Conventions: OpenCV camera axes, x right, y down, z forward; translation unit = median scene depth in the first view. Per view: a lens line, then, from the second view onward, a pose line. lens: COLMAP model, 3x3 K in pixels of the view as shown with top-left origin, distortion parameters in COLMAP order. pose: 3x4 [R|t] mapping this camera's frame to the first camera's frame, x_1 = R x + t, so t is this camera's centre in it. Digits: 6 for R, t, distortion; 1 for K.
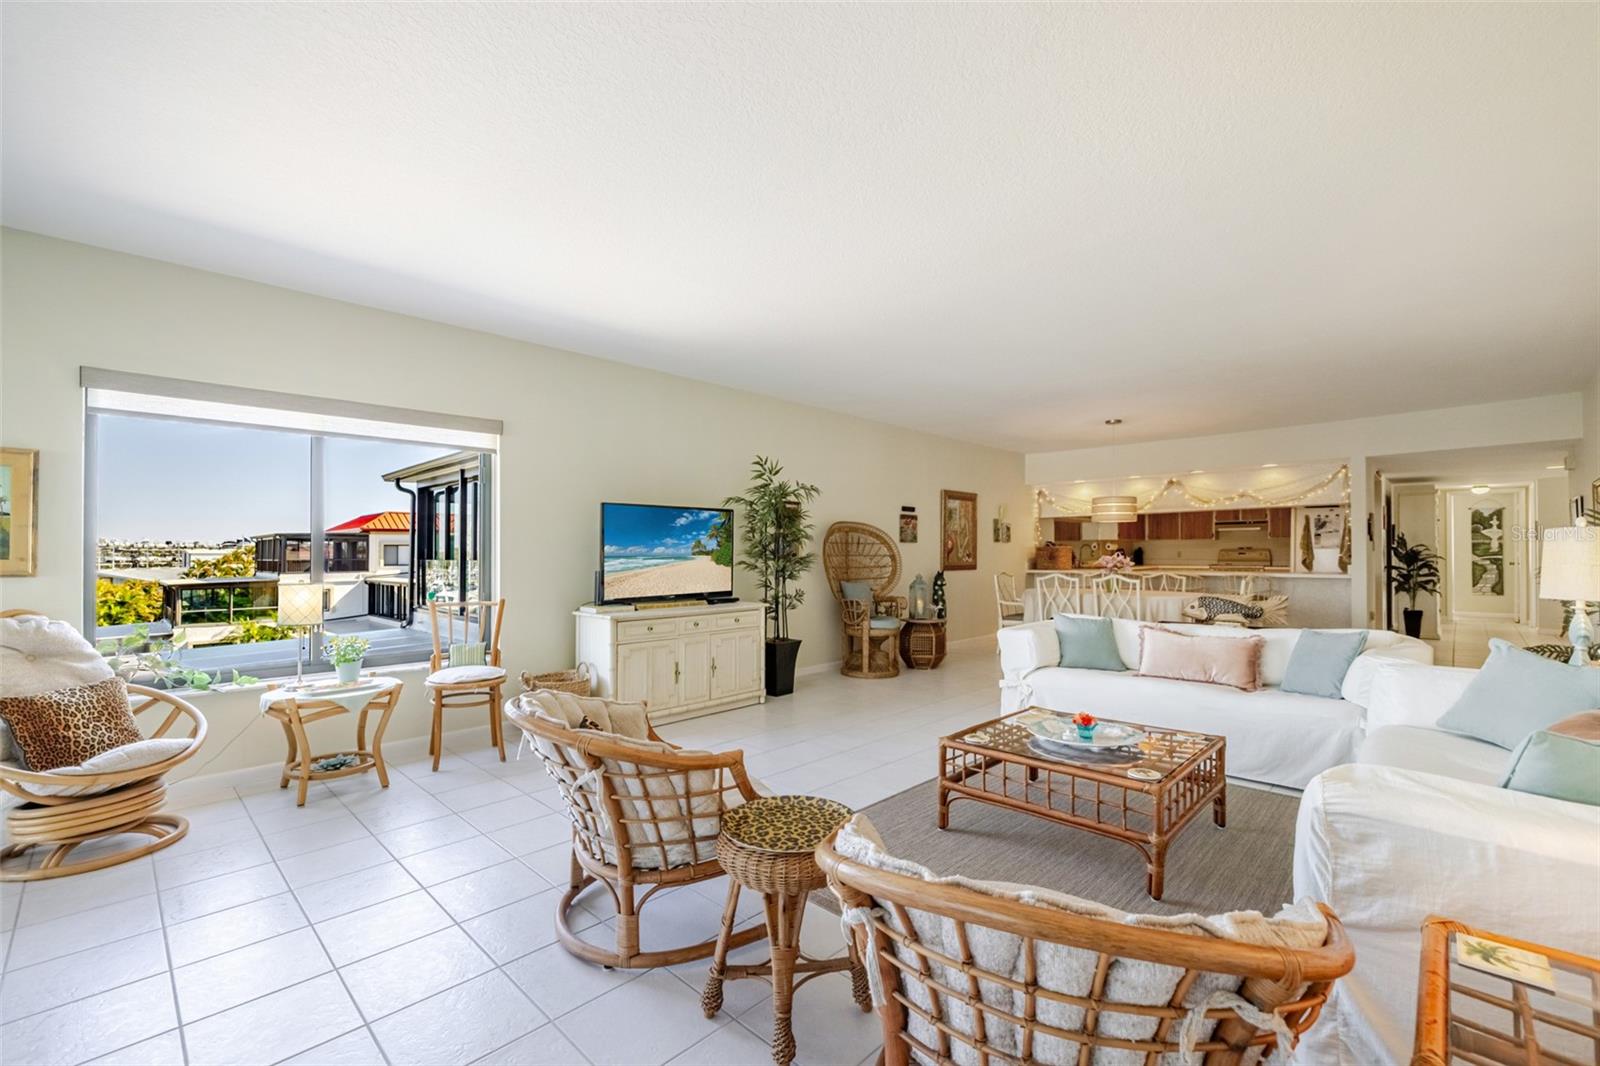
lens RADIAL K [[659.0, 0, 800.0], [0, 659.0, 533.0], [0, 0, 1]] dist [-0.001274, -0.000089]
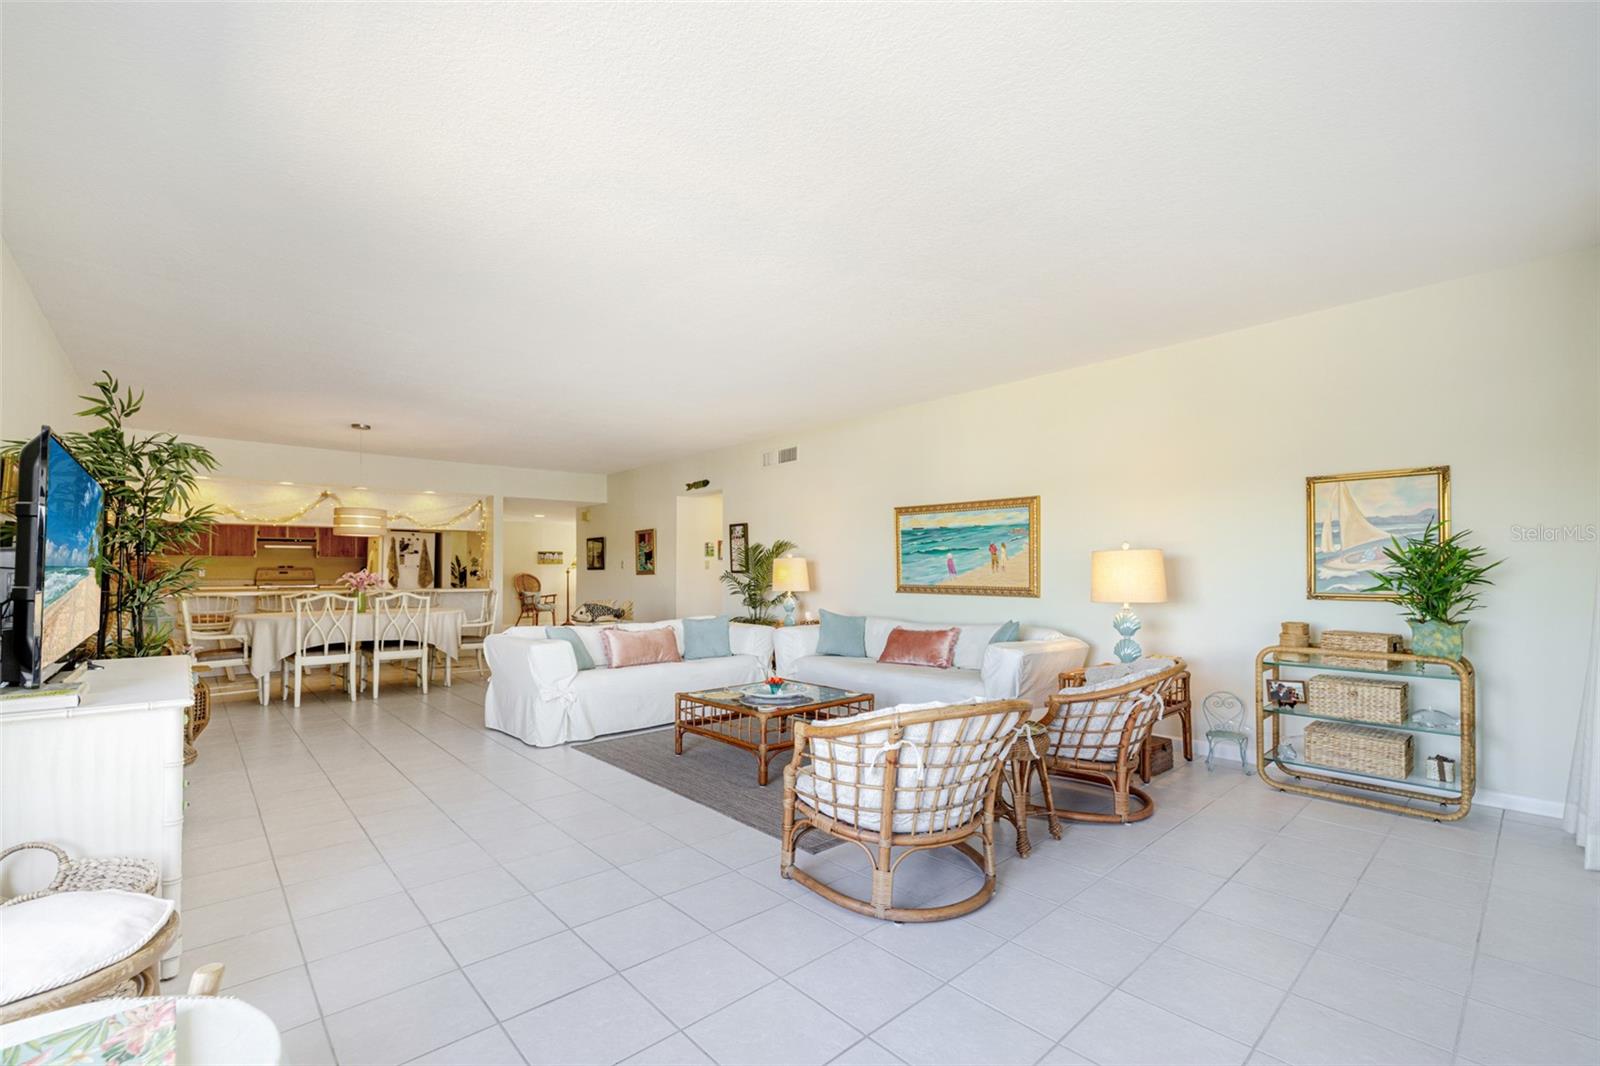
lens RADIAL K [[687.2, 0, 800.9], [0, 687.2, 565.2], [0, 0, 1]] dist [-0.000190, -0.000059]
pose [[0.043296, 0.013296, 0.998974, -0.366562], [-0.029040, 0.999506, -0.012045, 0.014104], [-0.998640, -0.028489, 0.043660, 0.286805]]
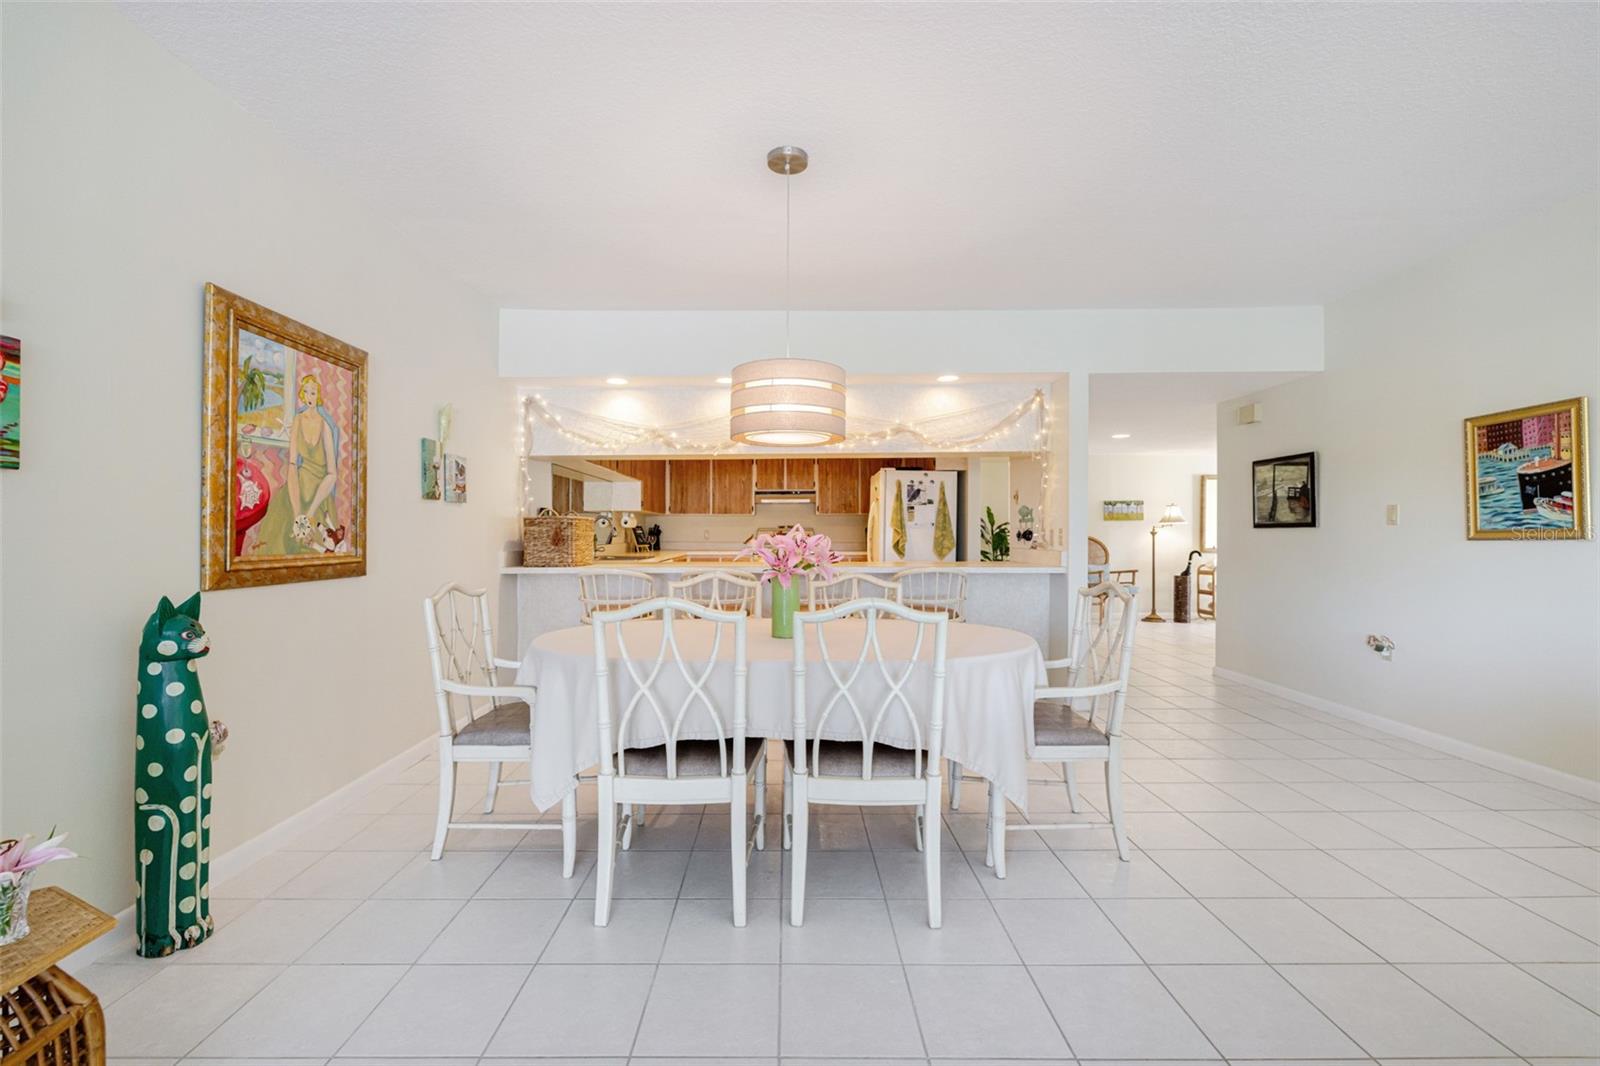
lens RADIAL K [[663.8, 0, 784.0], [0, 663.8, 548.6], [0, 0, 1]] dist [0.000802, 0.000079]
pose [[0.706400, -0.012045, 0.707710, 0.179415], [-0.023479, 0.998906, 0.040436, 0.022540], [-0.707423, -0.045181, 0.705345, 0.611199]]
